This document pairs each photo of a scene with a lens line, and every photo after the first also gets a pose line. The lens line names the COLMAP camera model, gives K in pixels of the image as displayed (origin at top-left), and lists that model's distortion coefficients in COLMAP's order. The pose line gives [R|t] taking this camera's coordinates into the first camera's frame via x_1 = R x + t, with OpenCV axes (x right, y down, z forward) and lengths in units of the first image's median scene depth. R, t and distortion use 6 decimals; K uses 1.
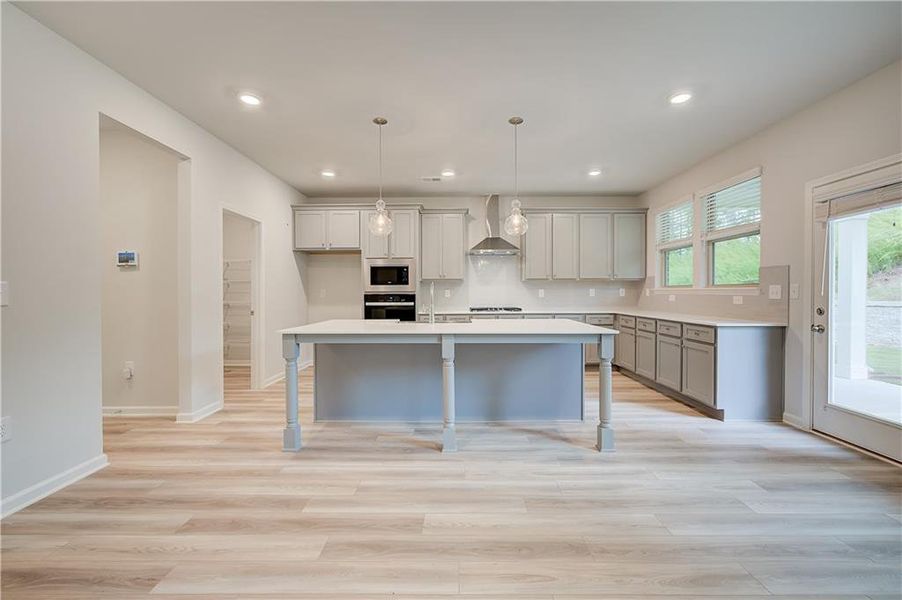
lens RADIAL K [[397.6, 0, 471.8], [0, 397.6, 296.4], [0, 0, 1]] dist [-0.004364, -0.000217]
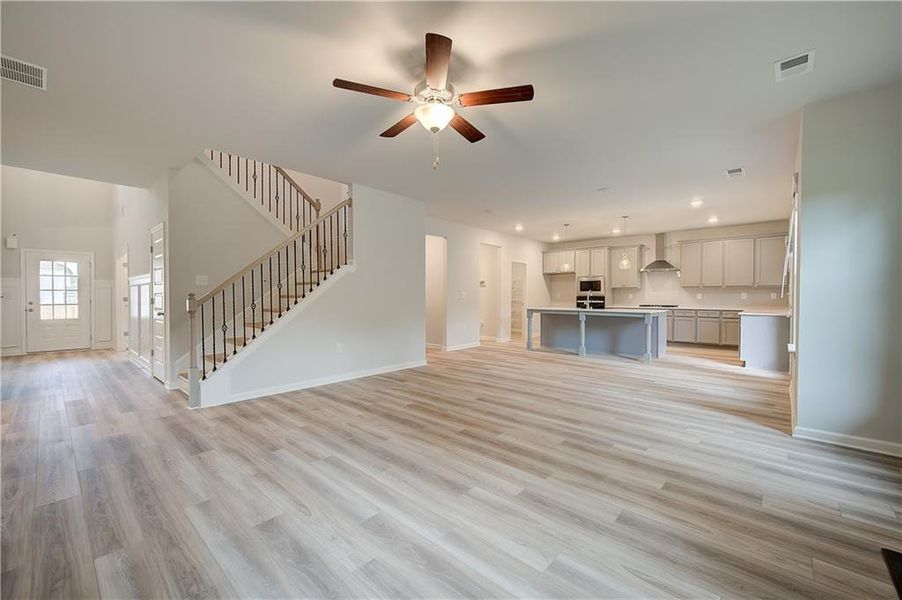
lens RADIAL K [[364.2, 0, 455.8], [0, 364.2, 300.2], [0, 0, 1]] dist [-0.000446, -0.000129]
pose [[0.754368, 0.012744, -0.656328, 0.530058], [-0.008743, 0.999918, 0.009366, 0.002572], [0.656393, -0.001327, 0.754418, -0.825738]]
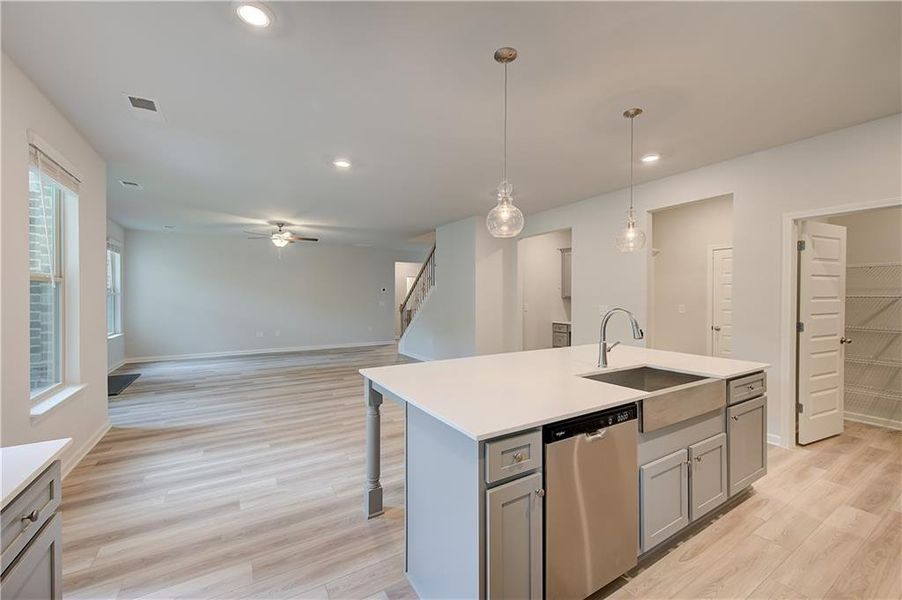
lens RADIAL K [[364.2, 0, 455.8], [0, 364.2, 300.2], [0, 0, 1]] dist [-0.000446, -0.000129]
pose [[-0.843882, 0.005591, -0.536499, 0.352658], [-0.002998, 0.999881, 0.015137, -0.048087], [0.536520, 0.014382, -0.843765, 1.103070]]
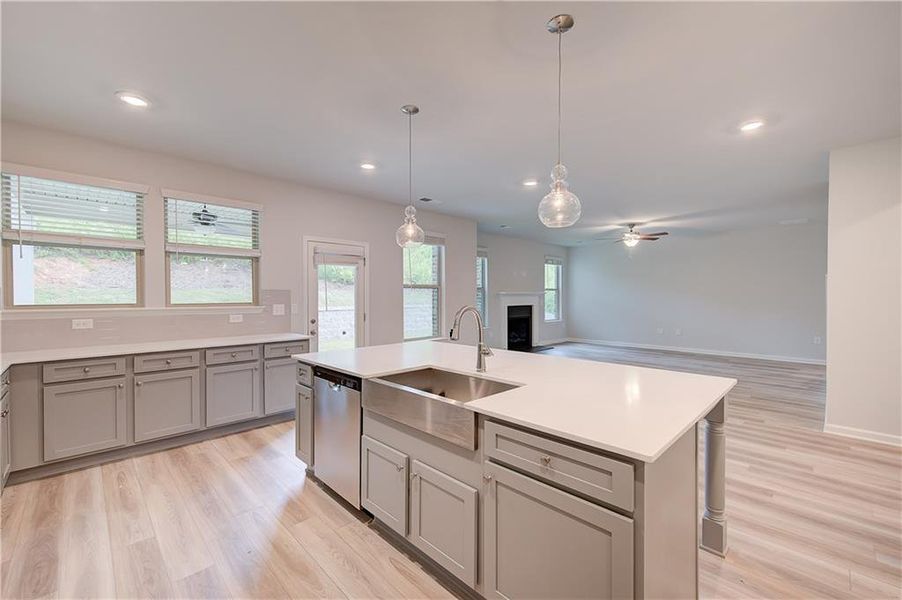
lens RADIAL K [[372.8, 0, 449.9], [0, 372.8, 298.7], [0, 0, 1]] dist [0.000074, -0.000139]
pose [[-0.702376, -0.002473, 0.711802, -0.398154], [0.008589, 0.999892, 0.011949, -0.045229], [-0.711755, 0.014506, -0.702278, 1.138408]]
